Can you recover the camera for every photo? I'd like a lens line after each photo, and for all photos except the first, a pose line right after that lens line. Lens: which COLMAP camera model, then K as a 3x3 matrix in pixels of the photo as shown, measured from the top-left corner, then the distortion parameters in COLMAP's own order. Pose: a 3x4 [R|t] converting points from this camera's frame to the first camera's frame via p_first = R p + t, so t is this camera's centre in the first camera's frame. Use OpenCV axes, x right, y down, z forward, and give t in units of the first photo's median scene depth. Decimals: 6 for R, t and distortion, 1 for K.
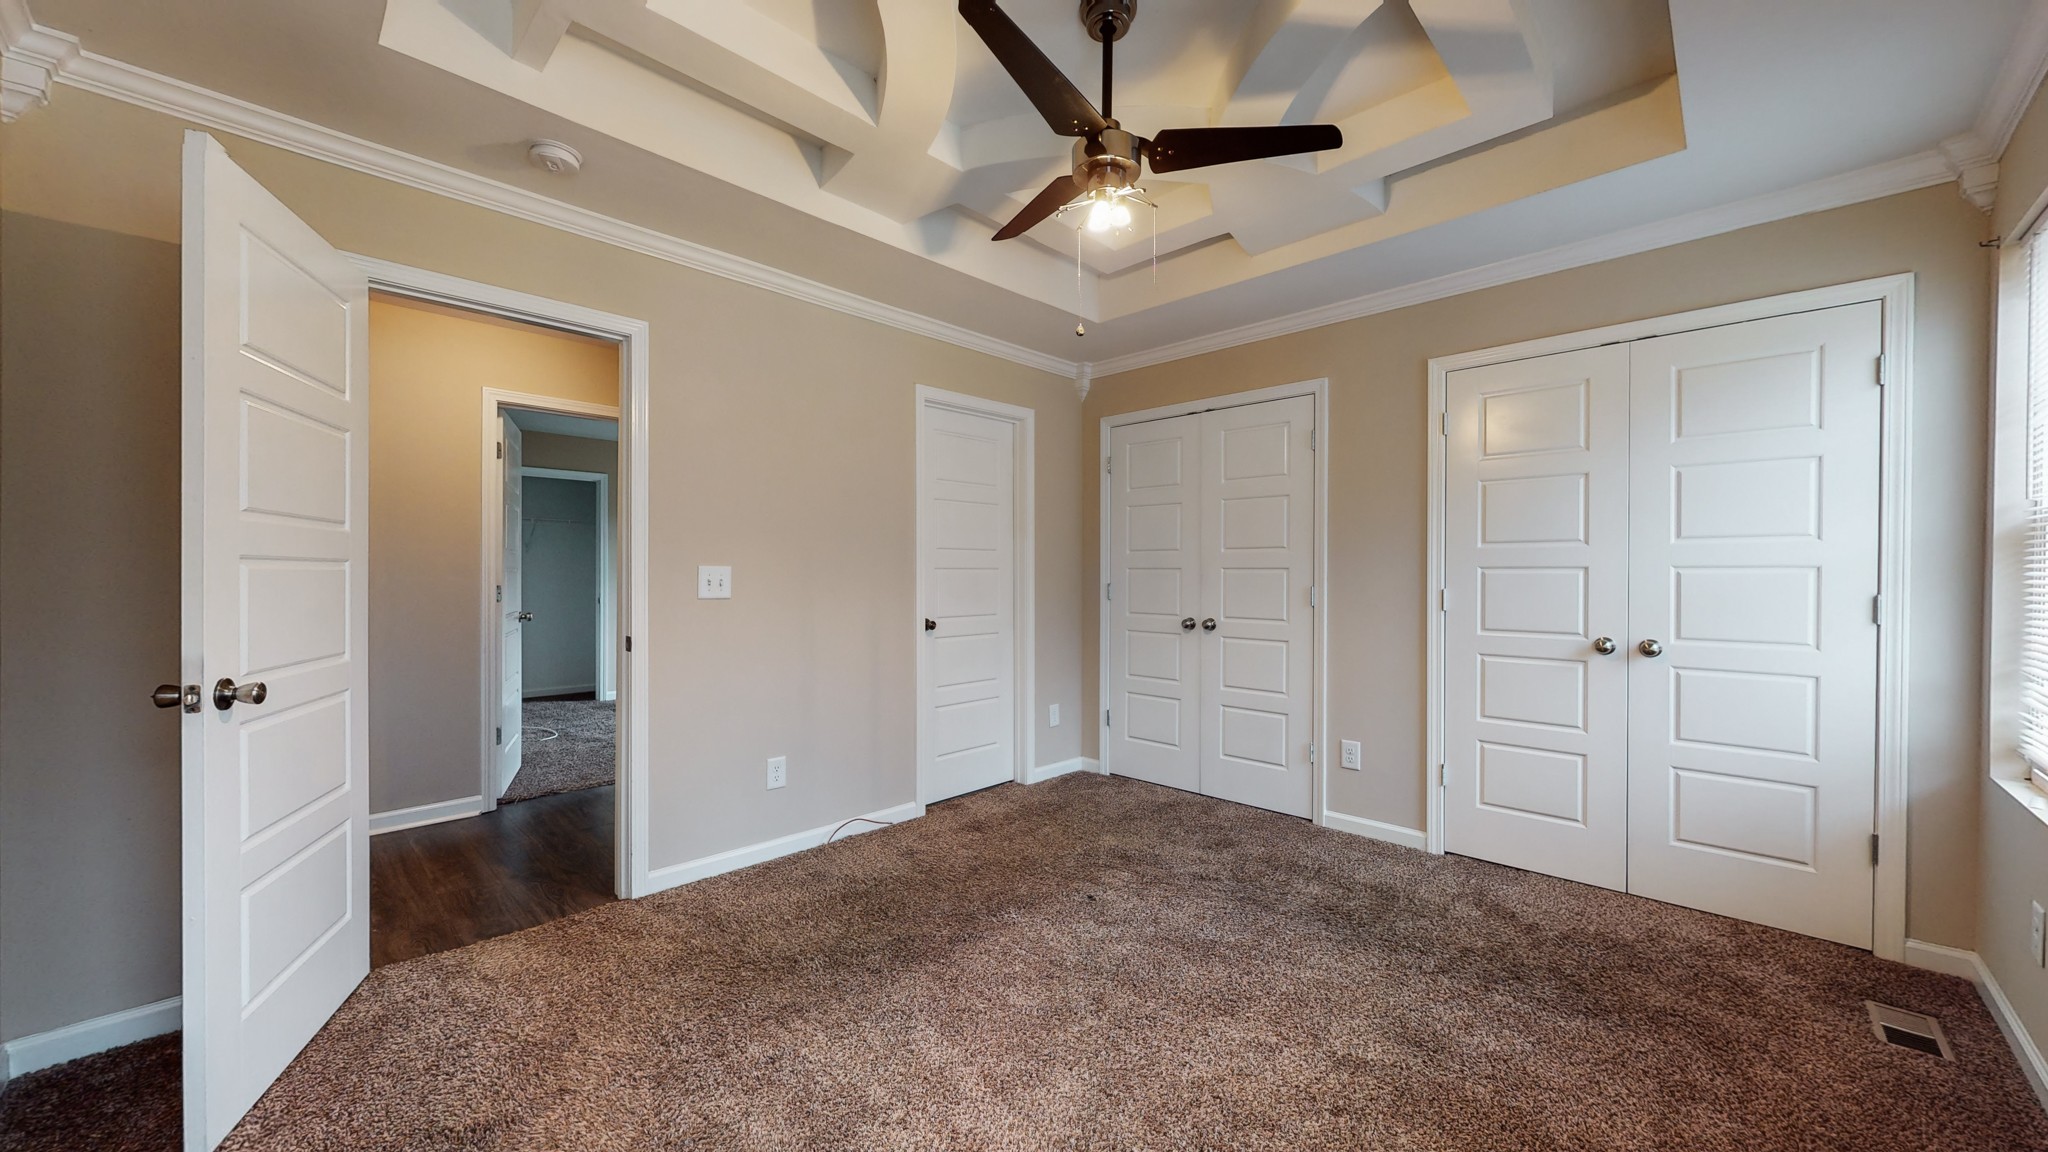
lens RADIAL K [[759.9, 0, 1018.6], [0, 759.9, 568.1], [0, 0, 1]] dist [-0.000031, 0.000021]
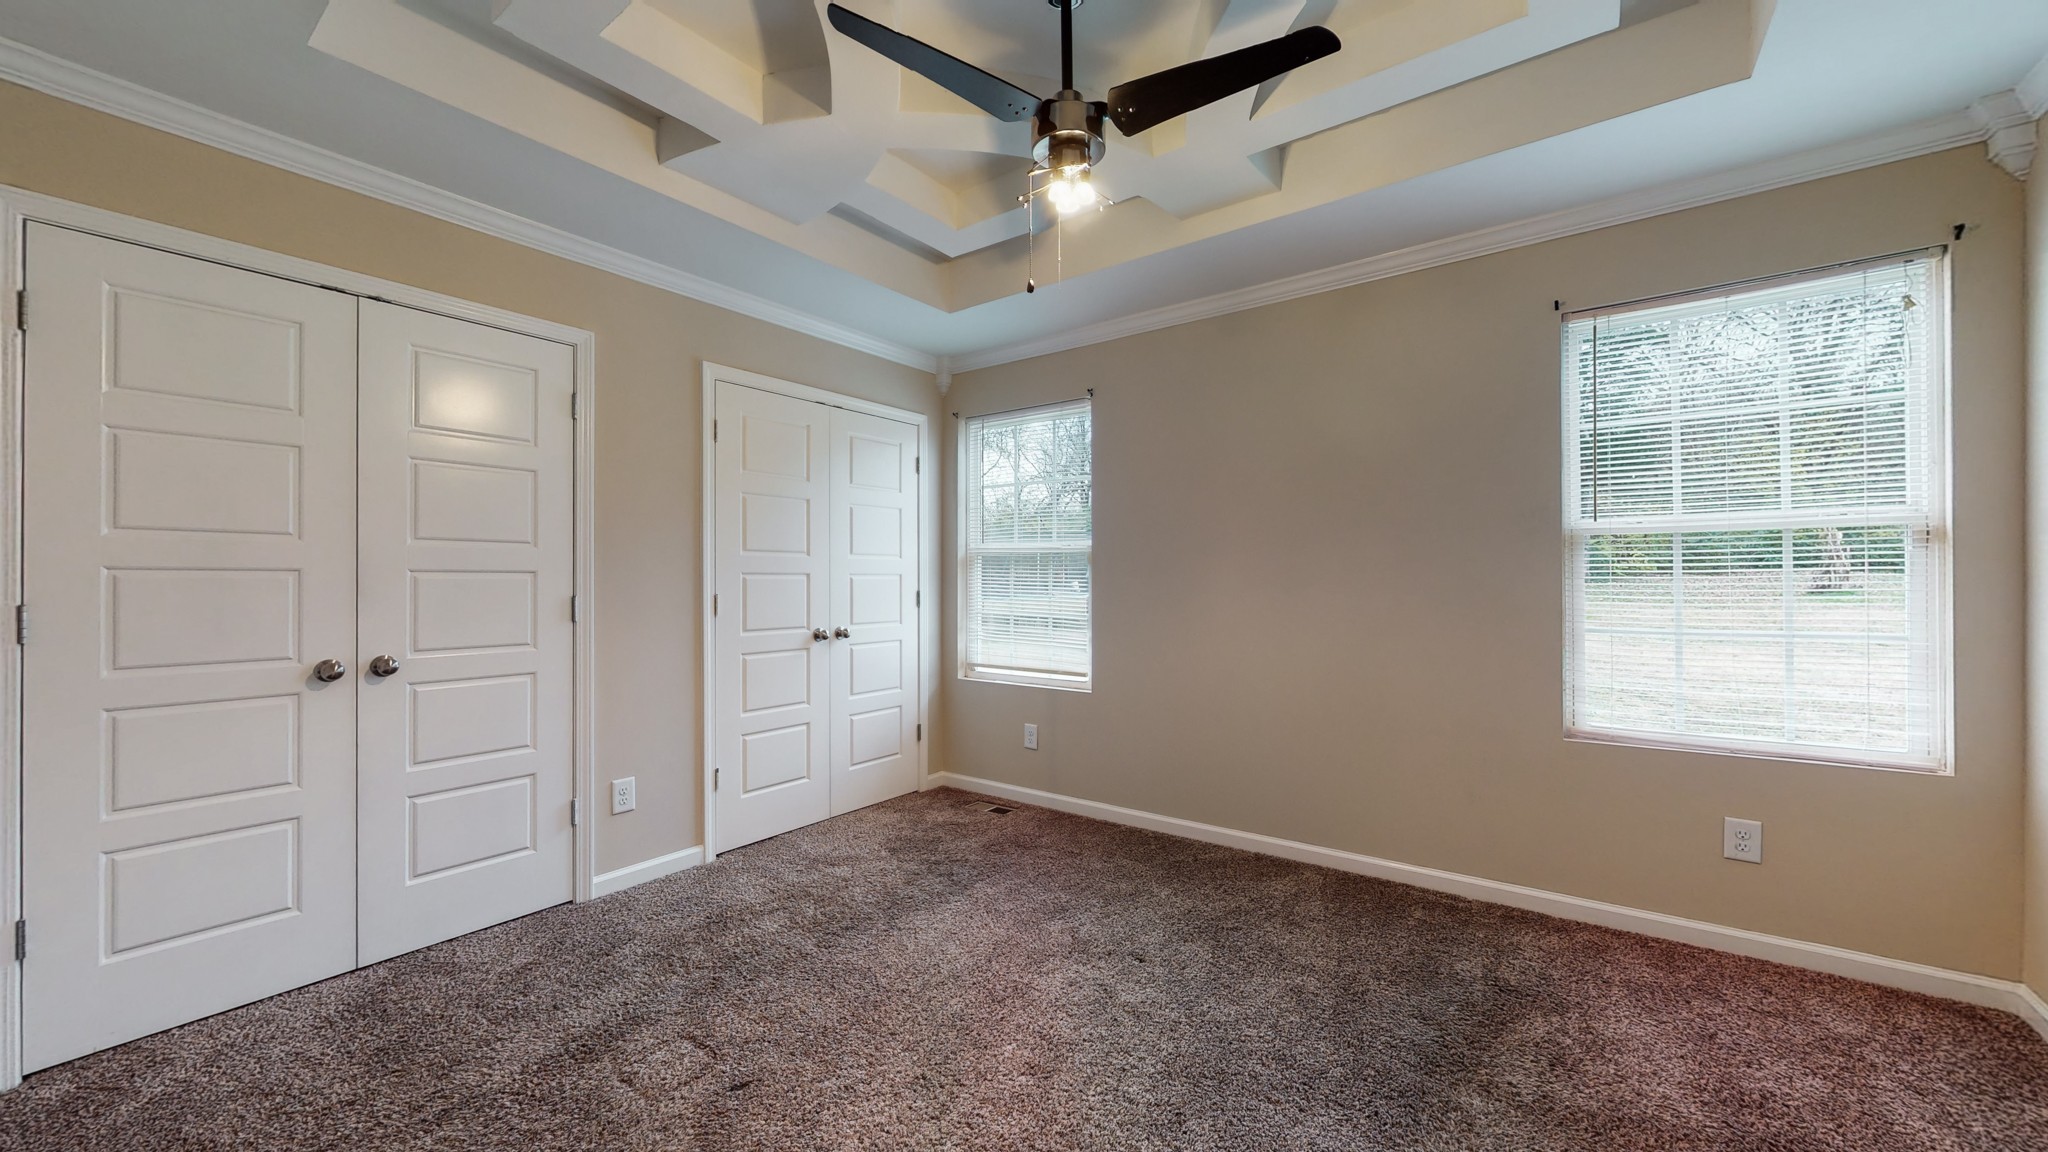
lens RADIAL K [[750.9, 0, 1023.8], [0, 750.9, 577.7], [0, 0, 1]] dist [0.000518, 0.000024]
pose [[-0.131338, 0.007371, 0.991310, -0.477871], [0.004178, 0.999968, -0.006882, 0.014383], [-0.991329, 0.003238, -0.131364, 0.722781]]
